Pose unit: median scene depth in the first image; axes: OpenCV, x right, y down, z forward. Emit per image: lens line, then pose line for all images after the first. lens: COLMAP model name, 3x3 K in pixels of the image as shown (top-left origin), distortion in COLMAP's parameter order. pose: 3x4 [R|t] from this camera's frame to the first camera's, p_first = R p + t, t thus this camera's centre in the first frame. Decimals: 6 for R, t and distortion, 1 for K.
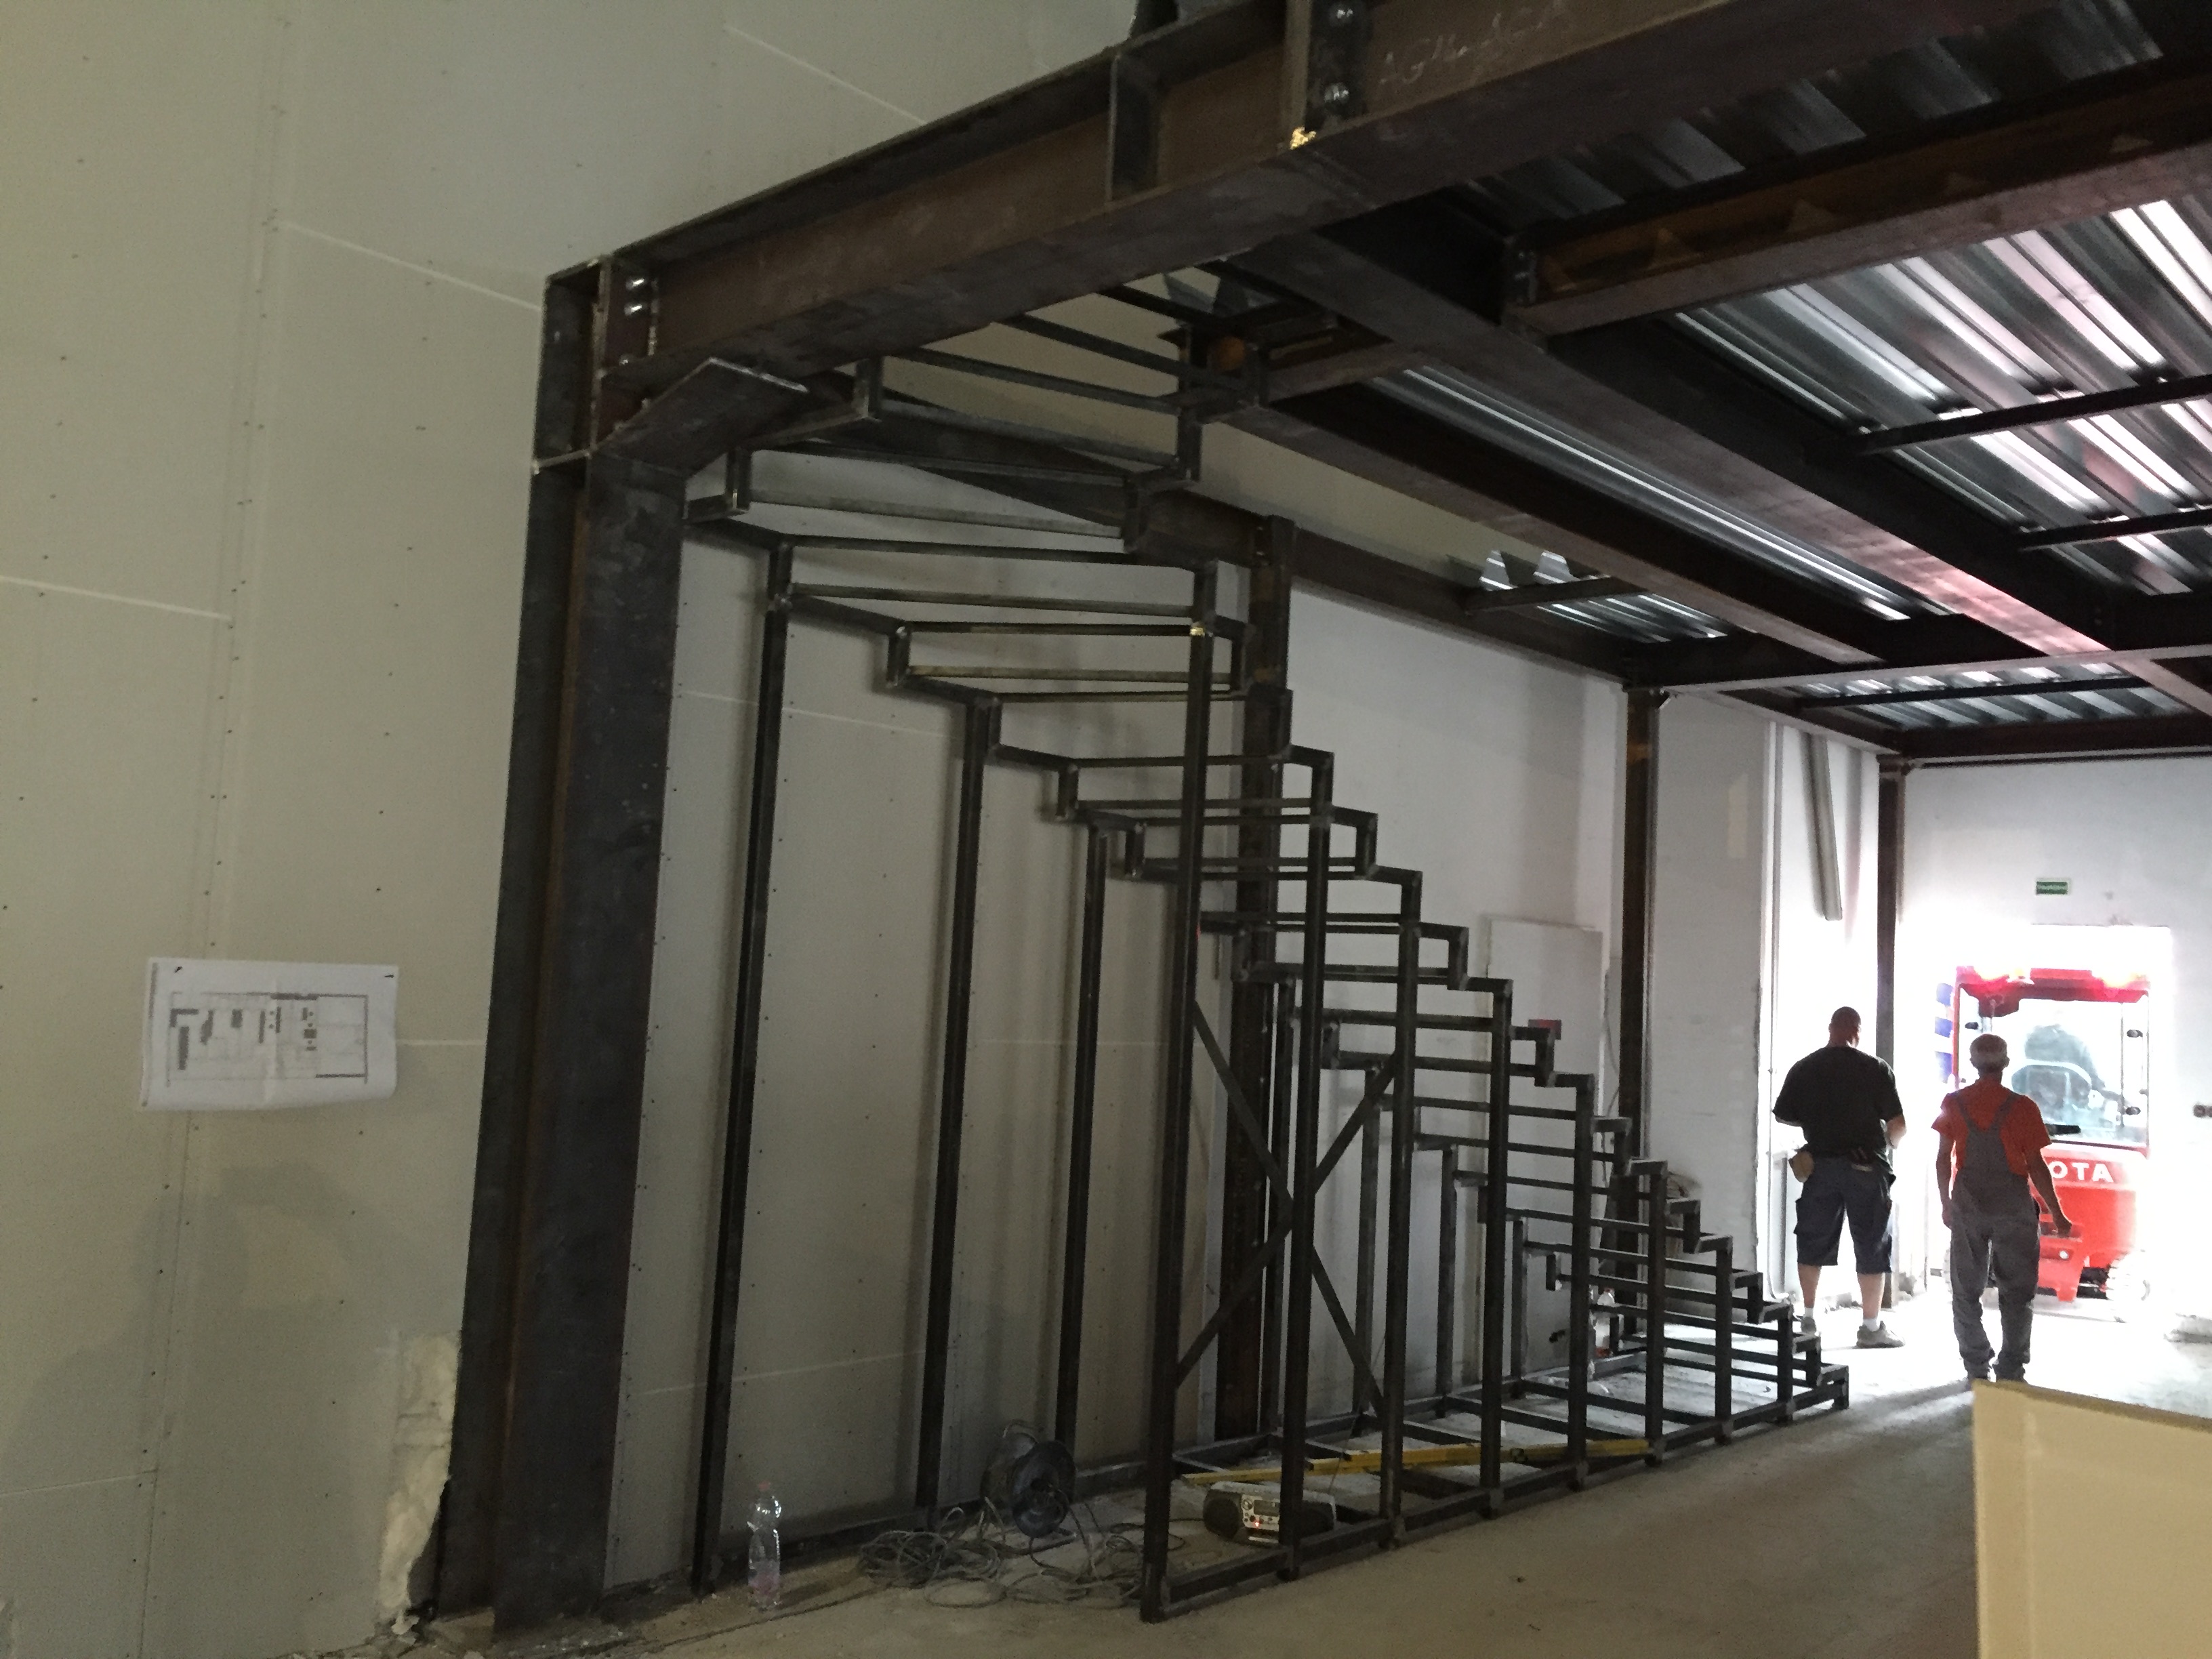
lens RADIAL K [[1871.4, 0, 1109.4], [0, 1871.4, 827.0], [0, 0, 1]] dist [0.044114, -0.049043]
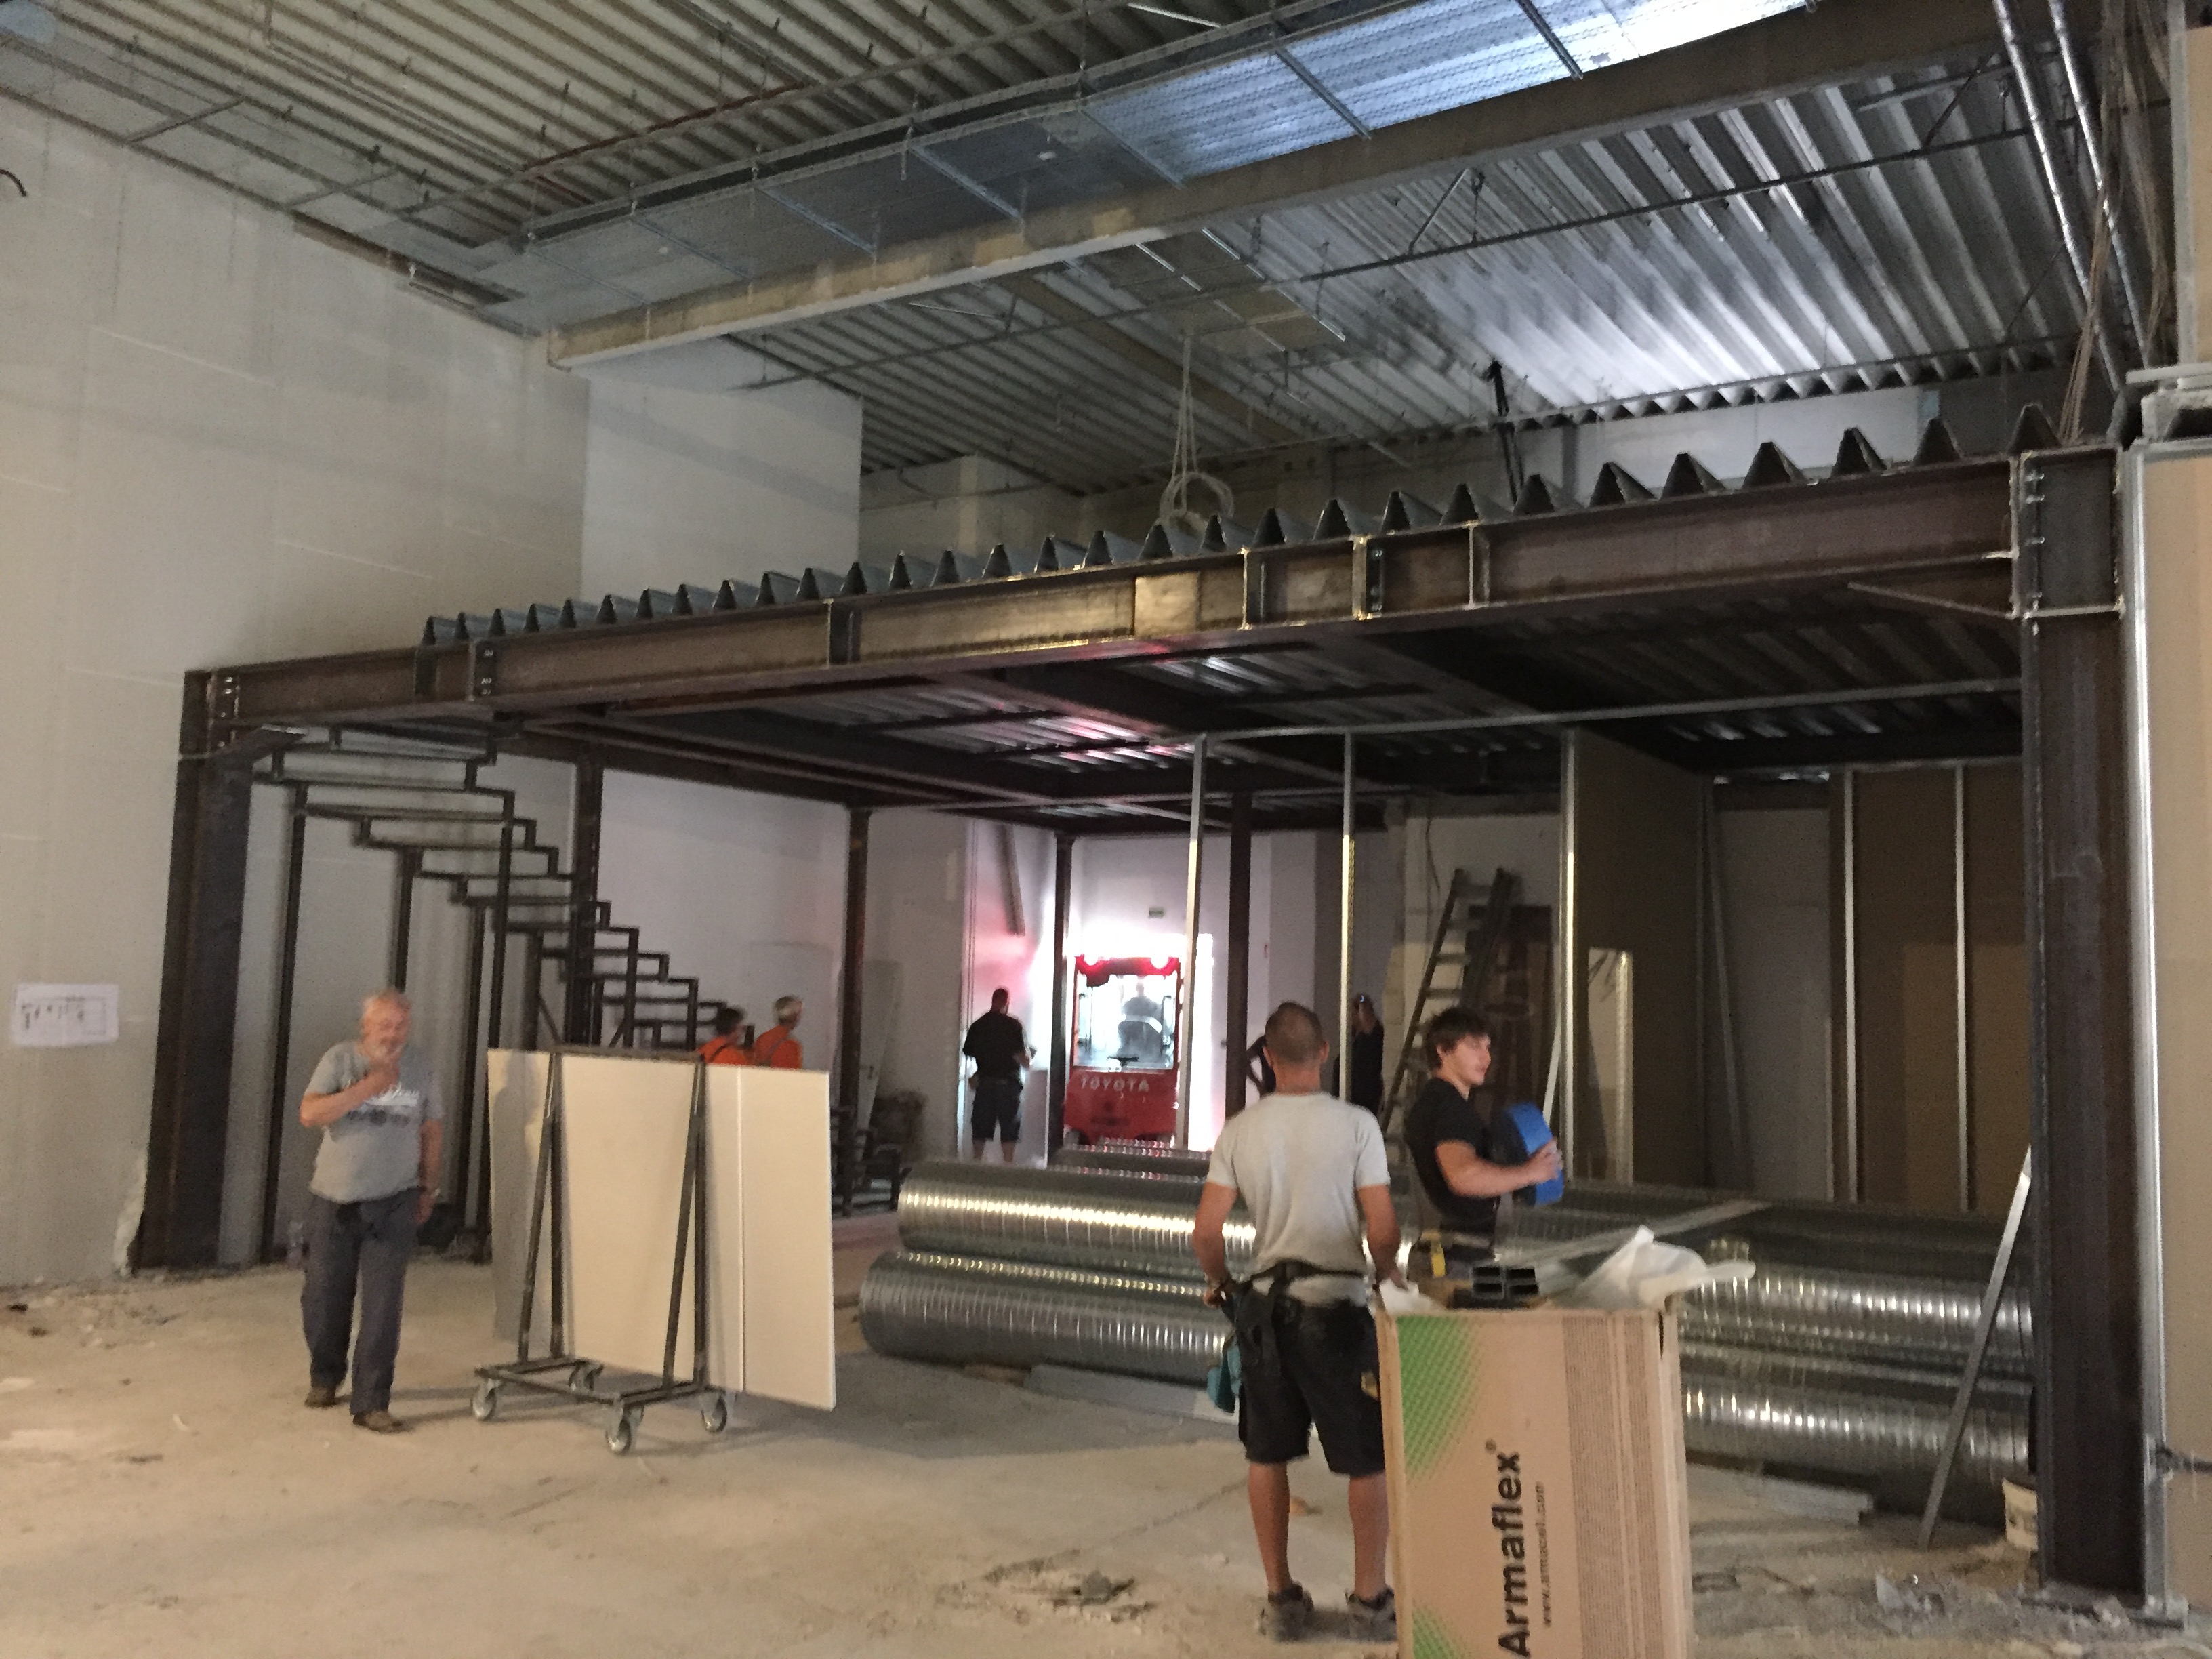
lens RADIAL K [[1871.4, 0, 1109.9], [0, 1871.4, 826.4], [0, 0, 1]] dist [0.044114, -0.049043]
pose [[0.982077, -0.008266, 0.188300, 0.318623], [0.008260, 0.999966, 0.000818, -0.094246], [-0.188300, 0.000752, 0.982111, -1.257623]]
